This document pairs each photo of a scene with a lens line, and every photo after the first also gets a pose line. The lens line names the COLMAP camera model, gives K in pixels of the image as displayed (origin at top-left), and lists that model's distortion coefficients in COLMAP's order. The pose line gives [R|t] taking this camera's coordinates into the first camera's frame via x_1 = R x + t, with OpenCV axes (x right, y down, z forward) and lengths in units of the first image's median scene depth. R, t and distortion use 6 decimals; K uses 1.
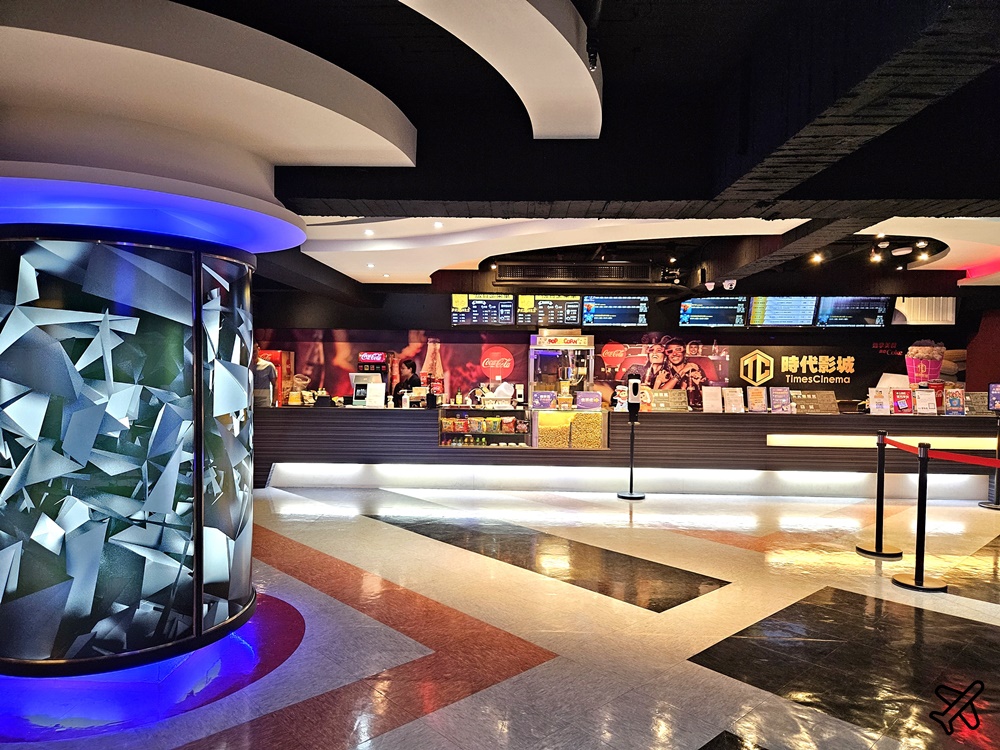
lens RADIAL K [[654.3, 0, 495.0], [0, 654.3, 378.3], [0, 0, 1]] dist [0.029737, -0.014473]
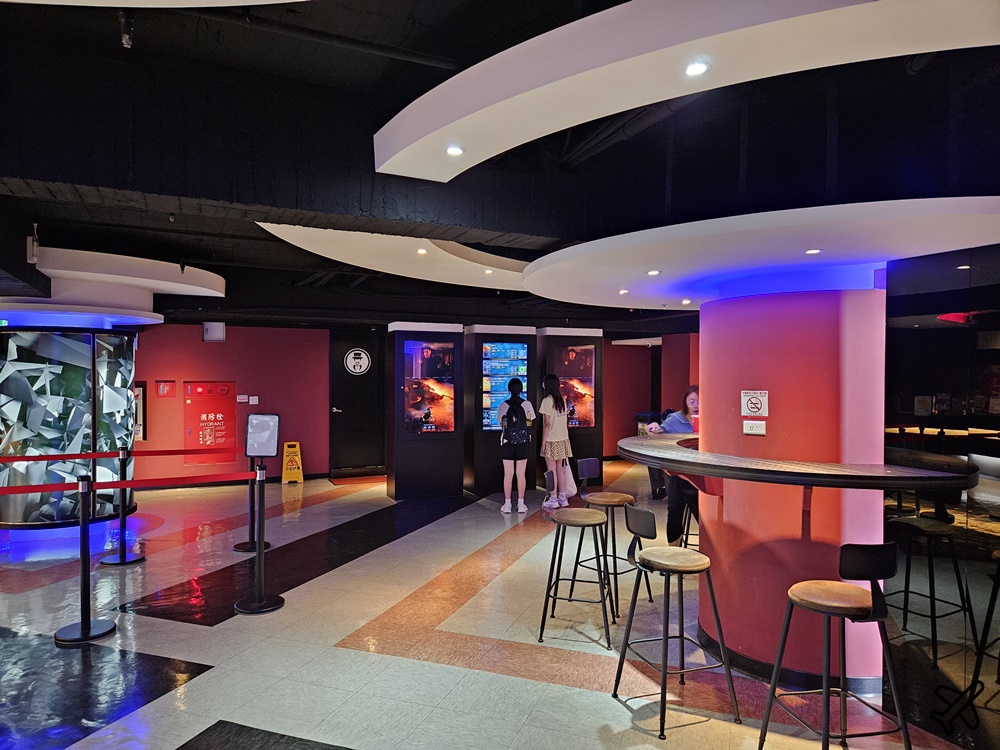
lens RADIAL K [[654.3, 0, 495.3], [0, 654.3, 385.4], [0, 0, 1]] dist [0.029737, -0.014473]
pose [[0.998333, -0.005941, -0.057414, 0.944602], [0.004703, 0.999754, -0.021684, 0.024589], [0.057529, 0.021378, 0.998115, -1.020993]]
